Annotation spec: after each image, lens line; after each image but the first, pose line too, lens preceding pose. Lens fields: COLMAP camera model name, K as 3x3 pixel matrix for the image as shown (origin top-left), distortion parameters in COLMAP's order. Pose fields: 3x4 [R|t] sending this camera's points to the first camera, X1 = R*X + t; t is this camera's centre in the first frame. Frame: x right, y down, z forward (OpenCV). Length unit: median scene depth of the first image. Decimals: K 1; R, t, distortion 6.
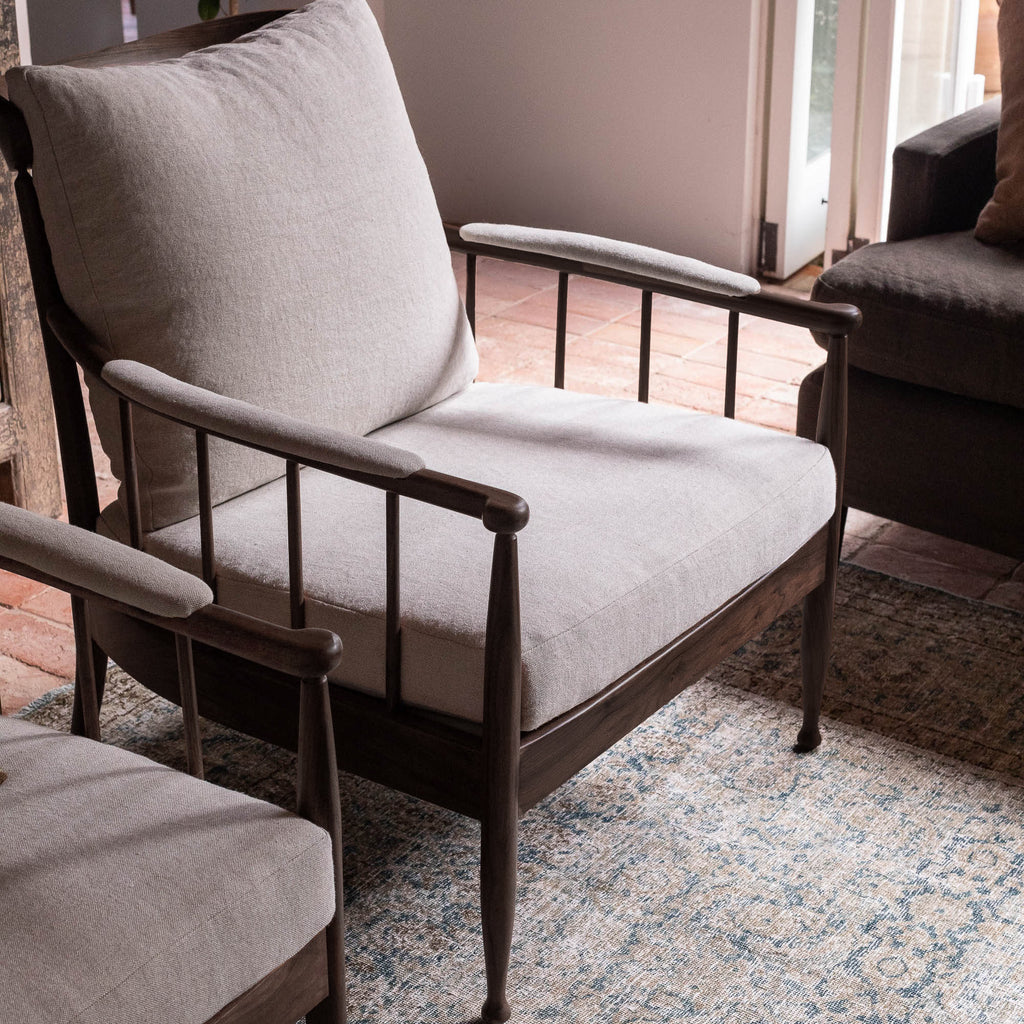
lens RADIAL K [[2181.7, 0, 514.0], [0, 2181.7, 511.9], [0, 0, 1]] dist [0.054275, 0.000000]
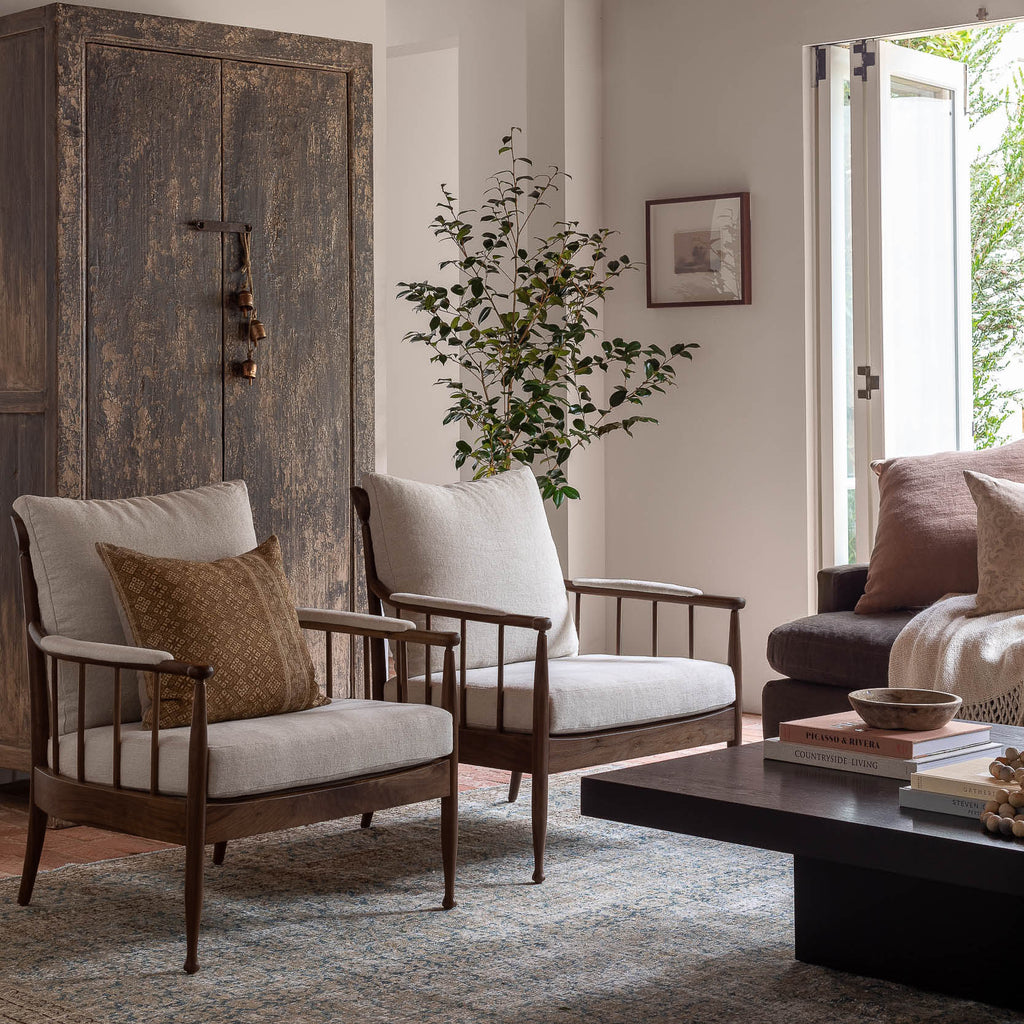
lens RADIAL K [[2181.7, 0, 511.9], [0, 2181.7, 512.0], [0, 0, 1]] dist [0.054275, 0.000000]
pose [[0.984304, 0.015950, -0.175757, 0.322996], [-0.075982, 0.937178, -0.340476, 0.594196], [0.159285, 0.348486, 0.923680, -1.069139]]
